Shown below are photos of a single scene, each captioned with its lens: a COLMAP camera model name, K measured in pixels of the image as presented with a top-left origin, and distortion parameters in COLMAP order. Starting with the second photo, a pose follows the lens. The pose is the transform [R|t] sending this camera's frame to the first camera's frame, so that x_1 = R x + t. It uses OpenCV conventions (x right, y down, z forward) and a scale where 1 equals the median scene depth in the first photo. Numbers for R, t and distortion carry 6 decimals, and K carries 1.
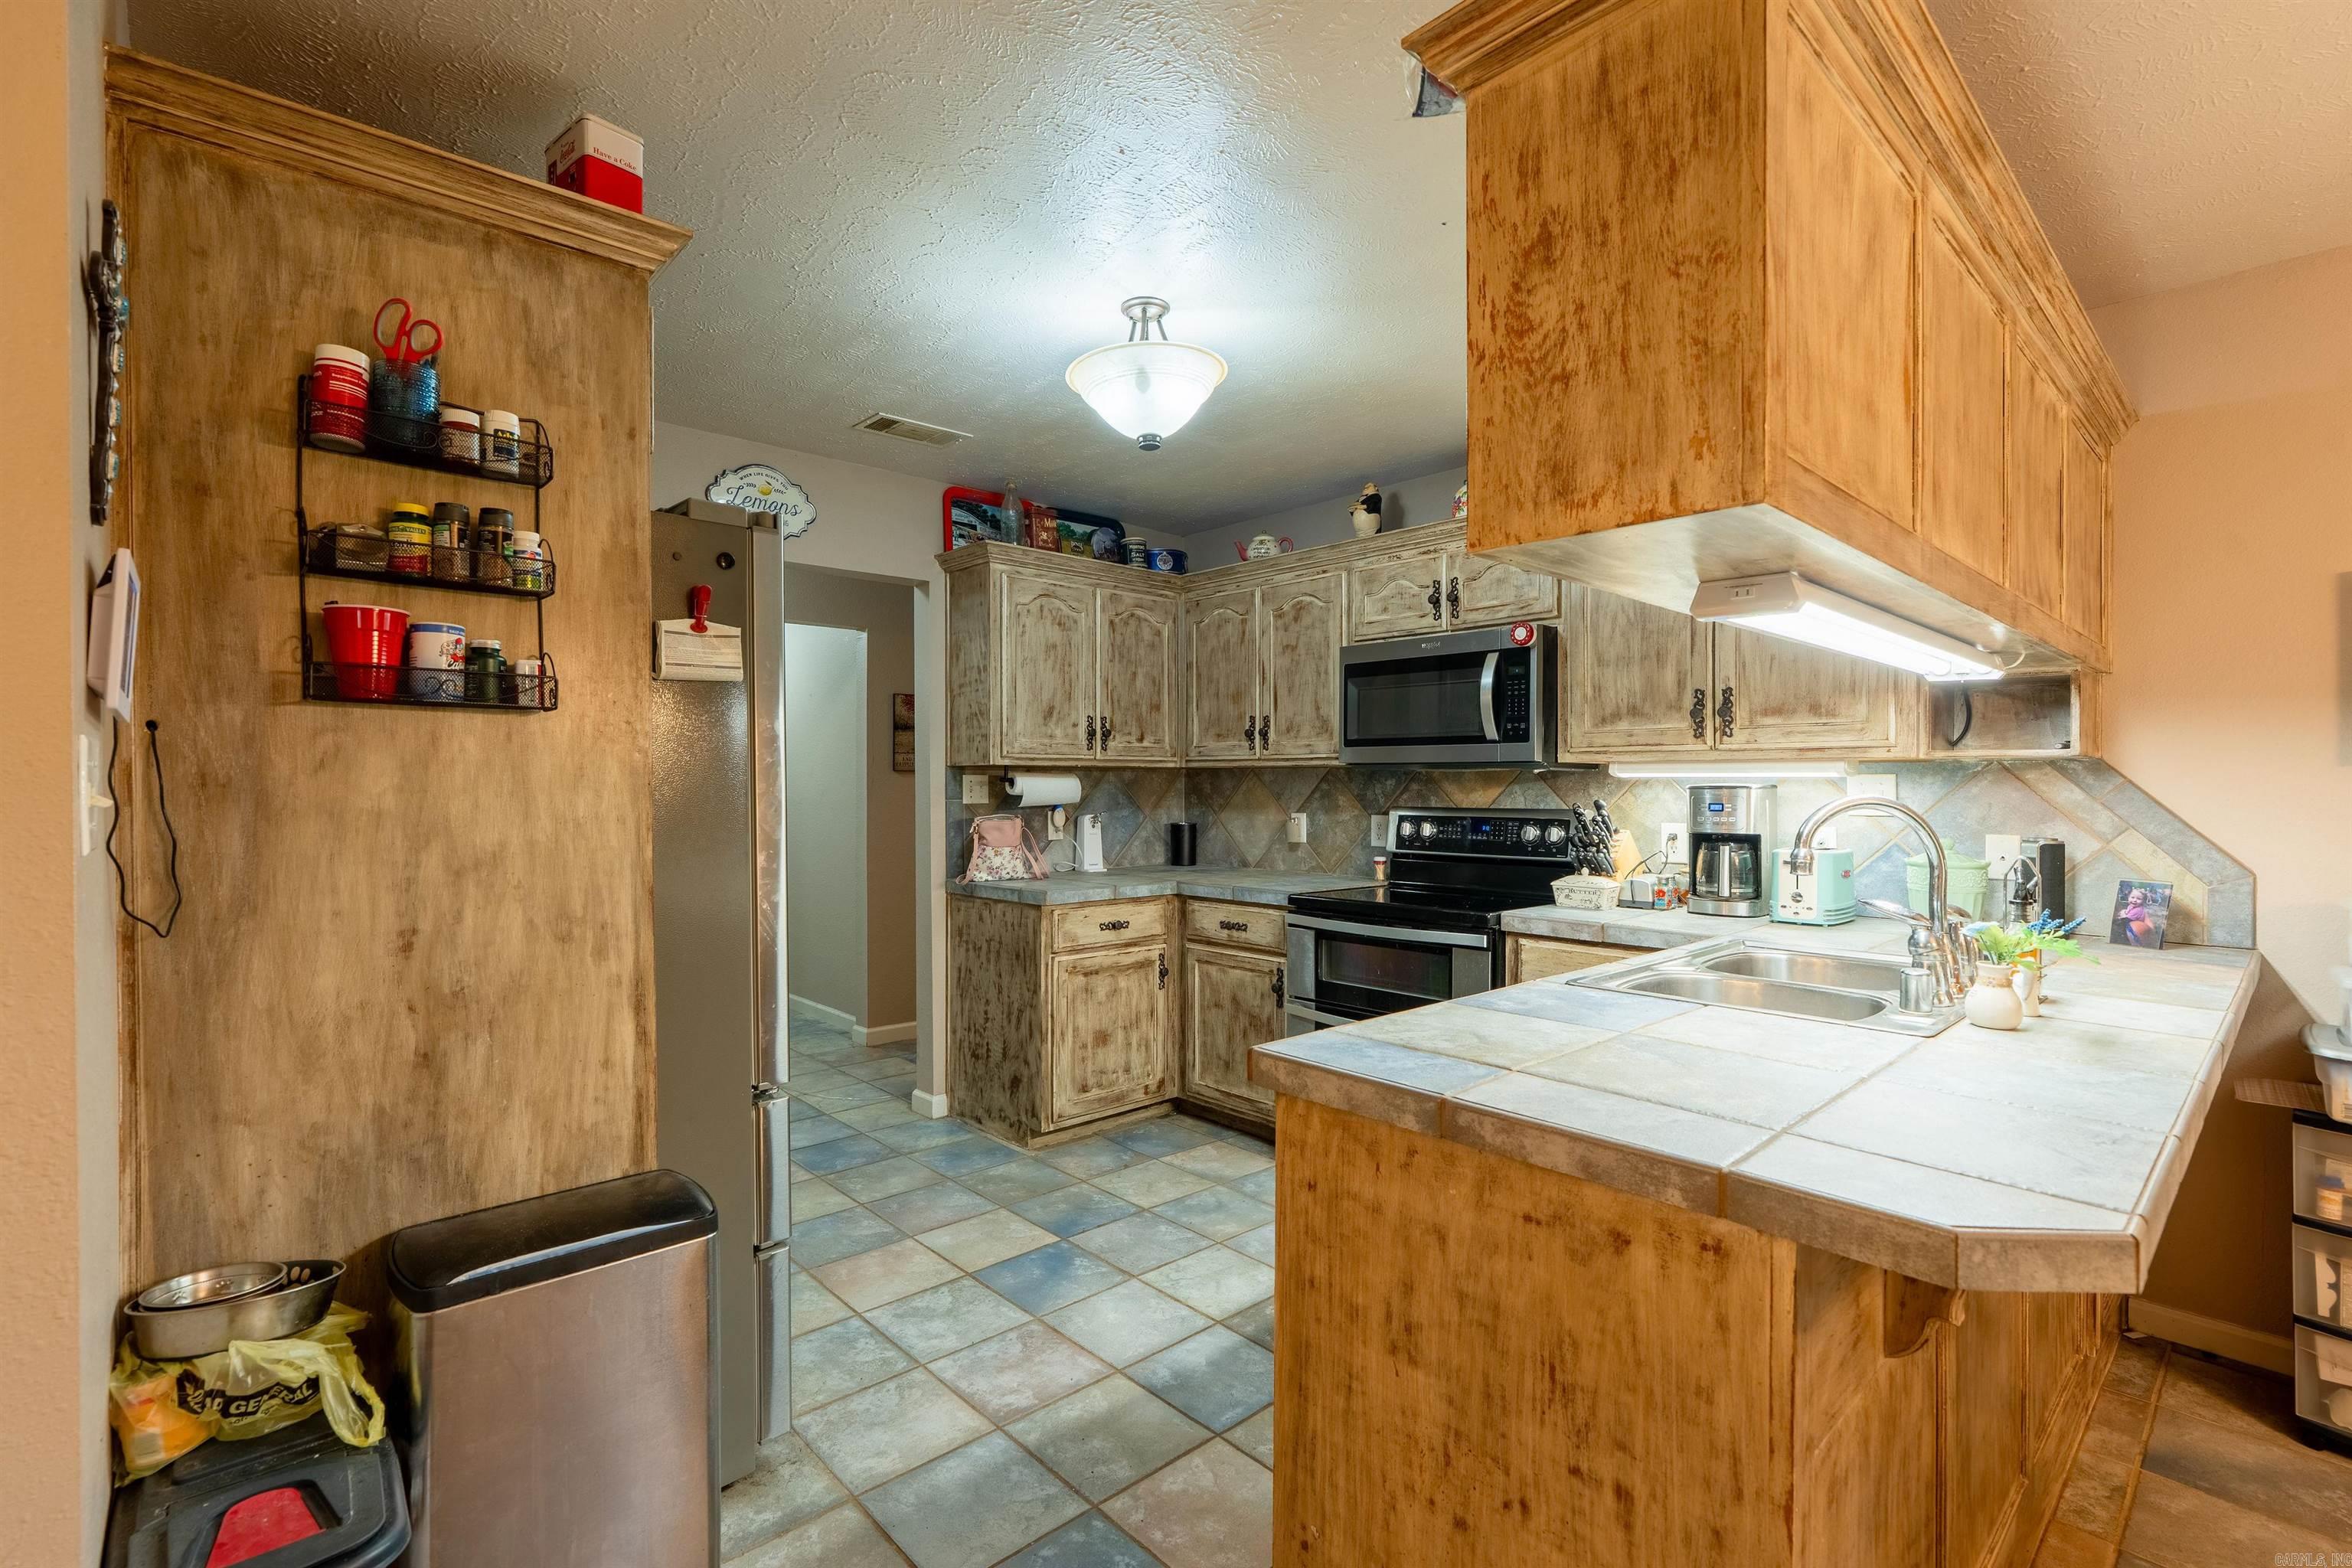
lens RADIAL K [[1053.9, 0, 1171.9], [0, 1053.9, 782.5], [0, 0, 1]] dist [-0.008595, 0.003876]
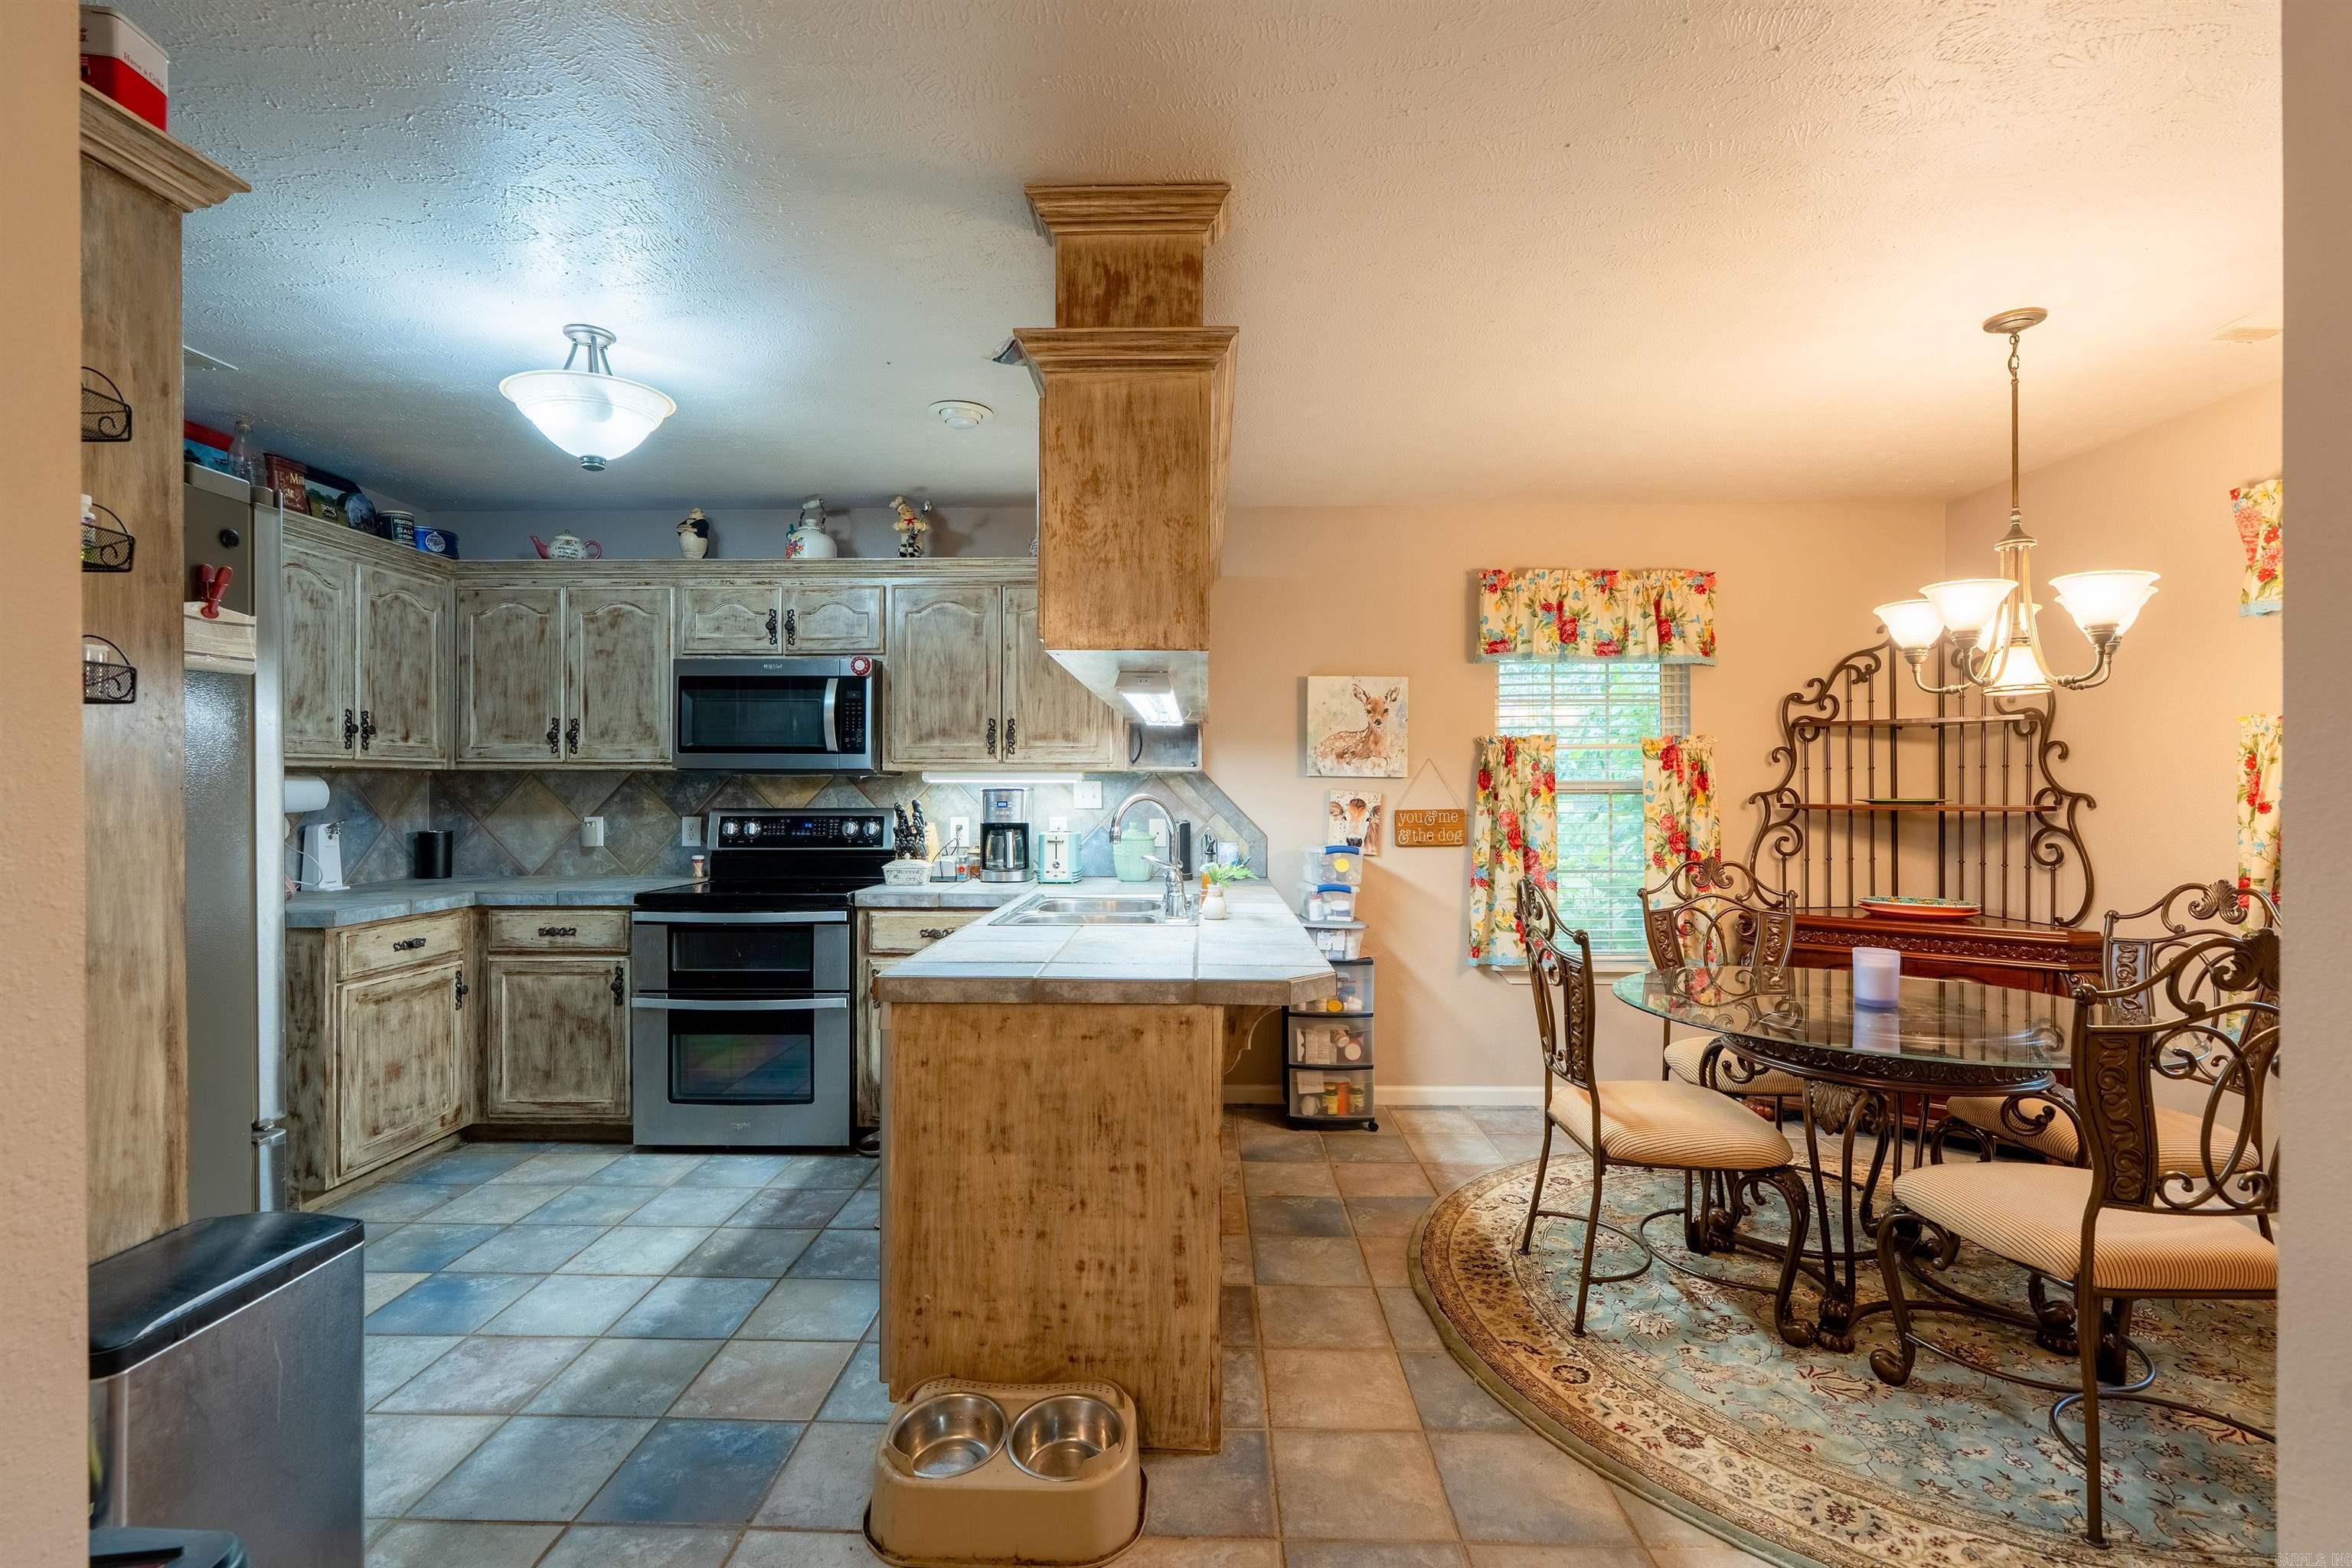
lens RADIAL K [[1053.9, 0, 1176.3], [0, 1053.9, 782.8], [0, 0, 1]] dist [-0.008595, 0.003876]
pose [[0.690905, 0.002805, 0.722940, -0.252671], [-0.000770, 0.999995, -0.003143, -0.000546], [-0.722945, 0.001615, 0.690903, -0.097897]]
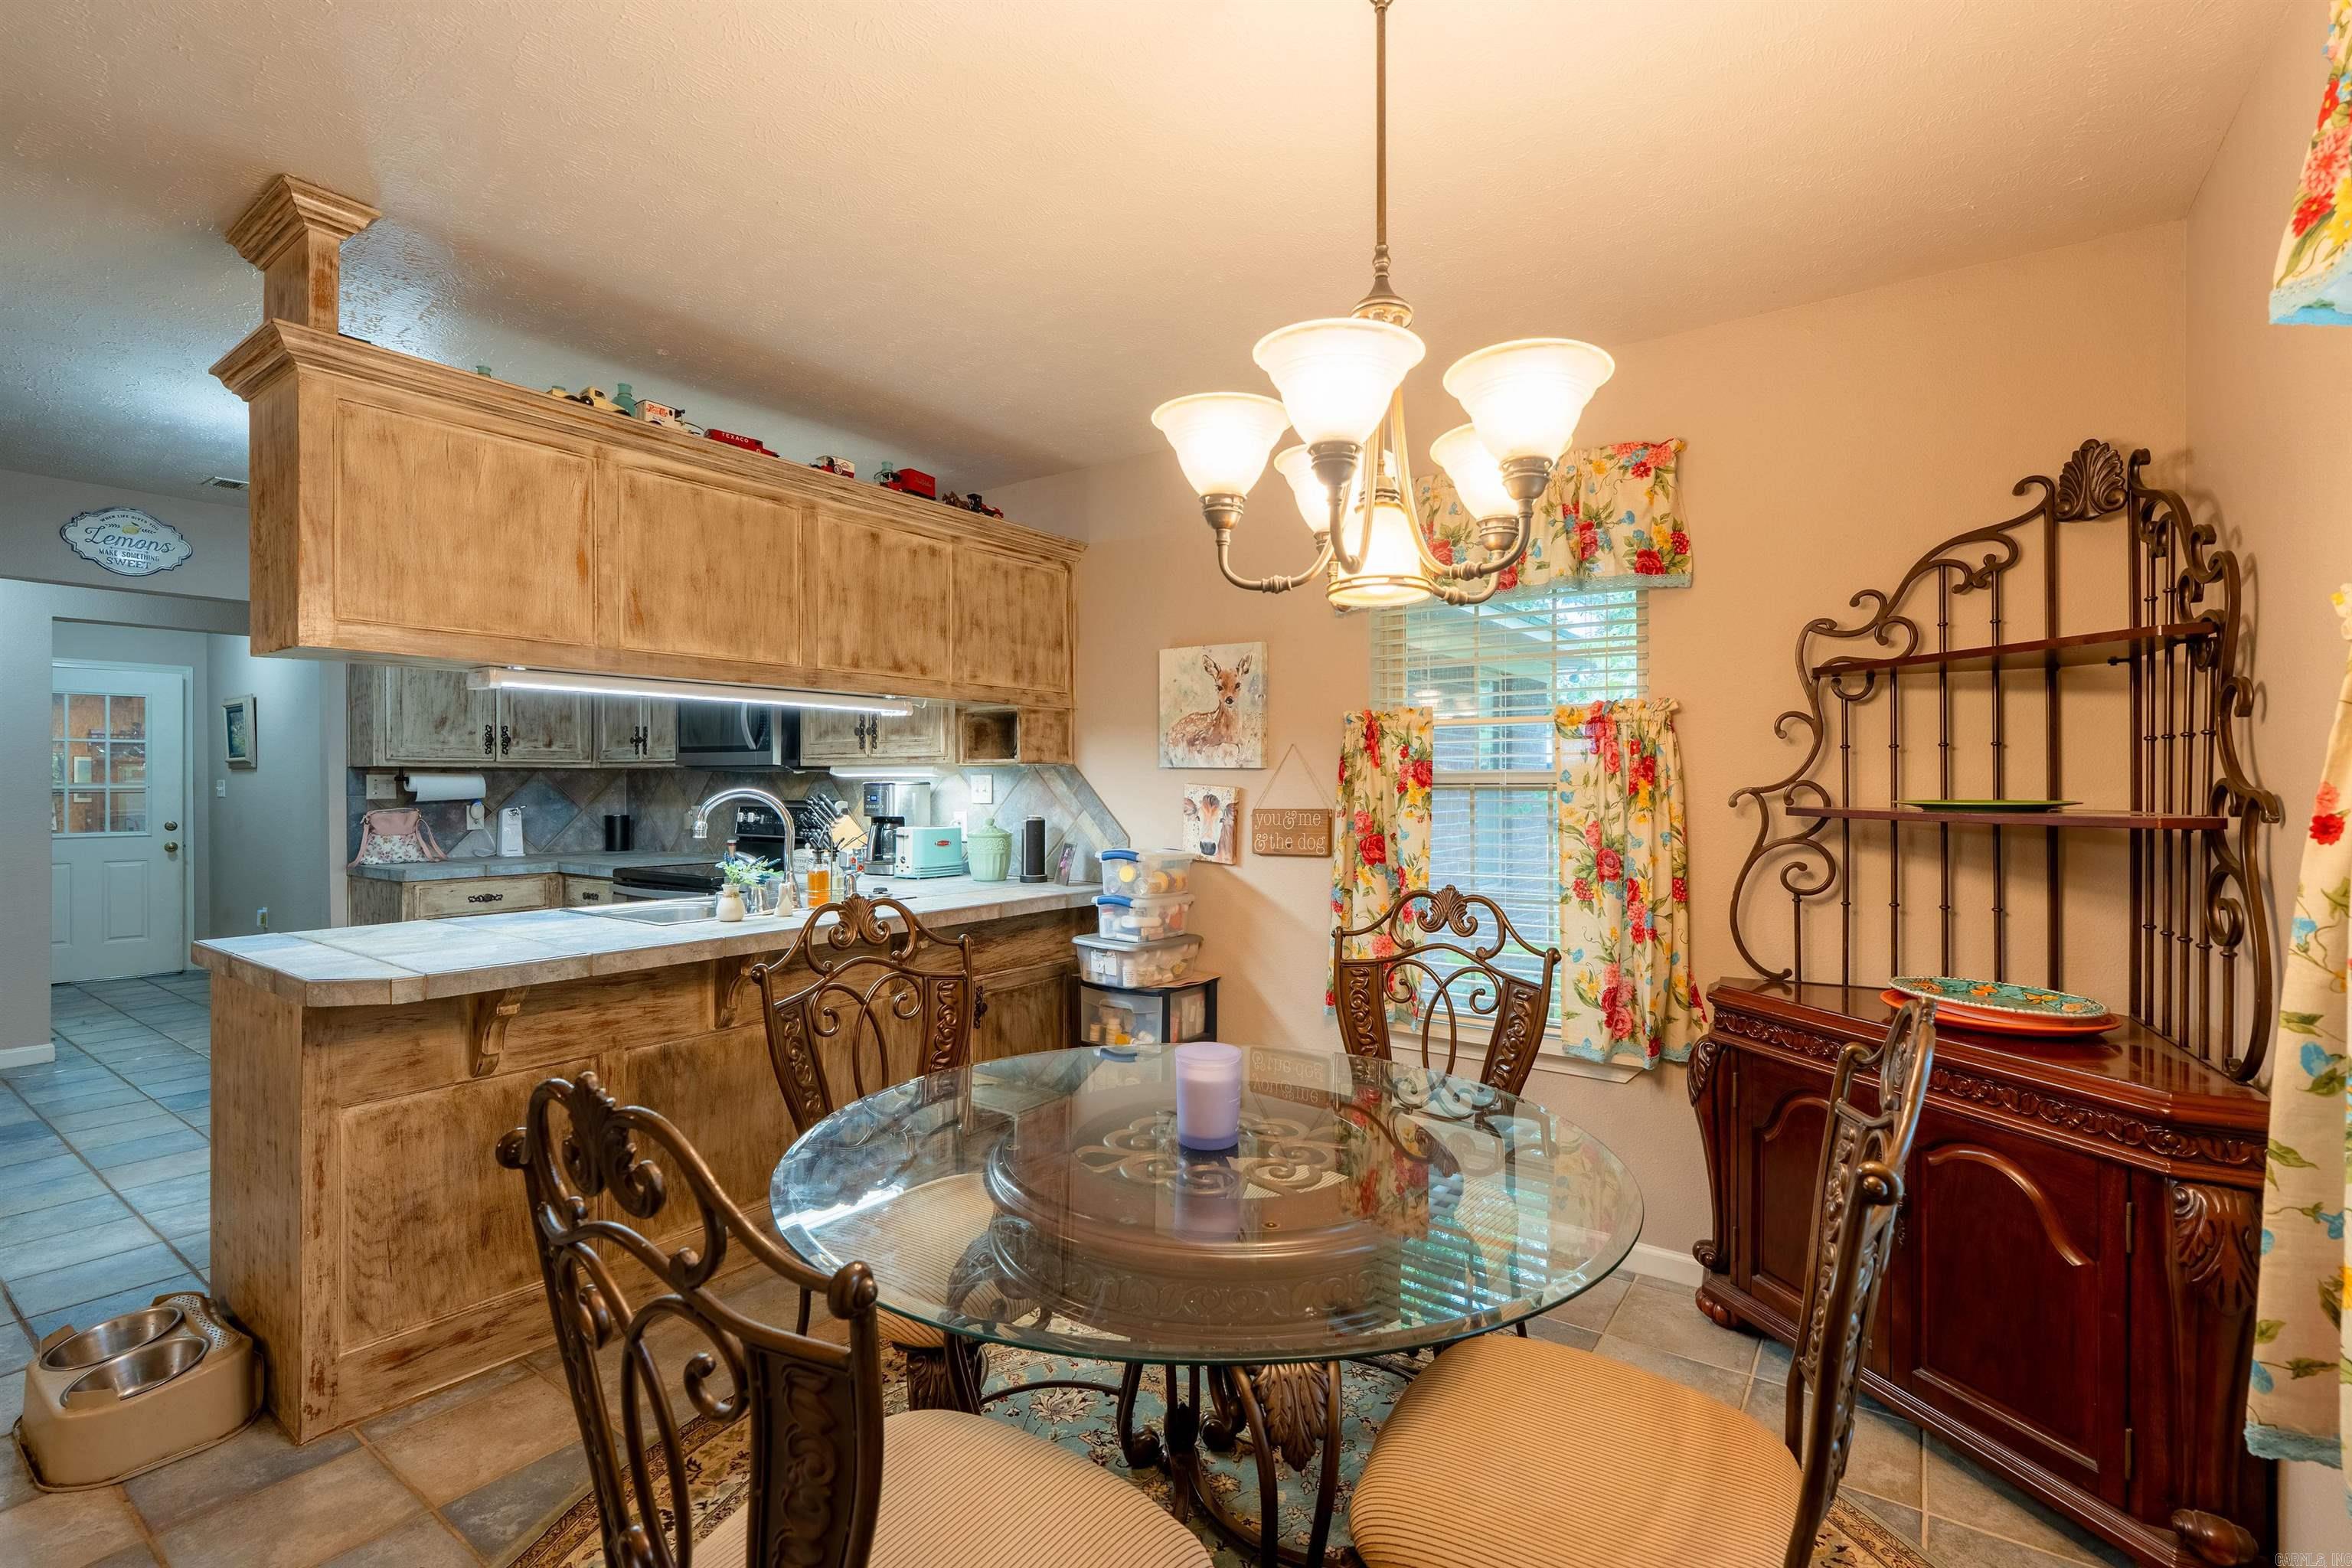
lens RADIAL K [[1053.9, 0, 1176.6], [0, 1053.9, 783.5], [0, 0, 1]] dist [-0.008595, 0.003876]
pose [[0.977665, -0.002045, 0.210159, 0.473951], [0.001334, 0.999993, 0.003524, -0.000302], [-0.210165, -0.003165, 0.977661, -0.358627]]
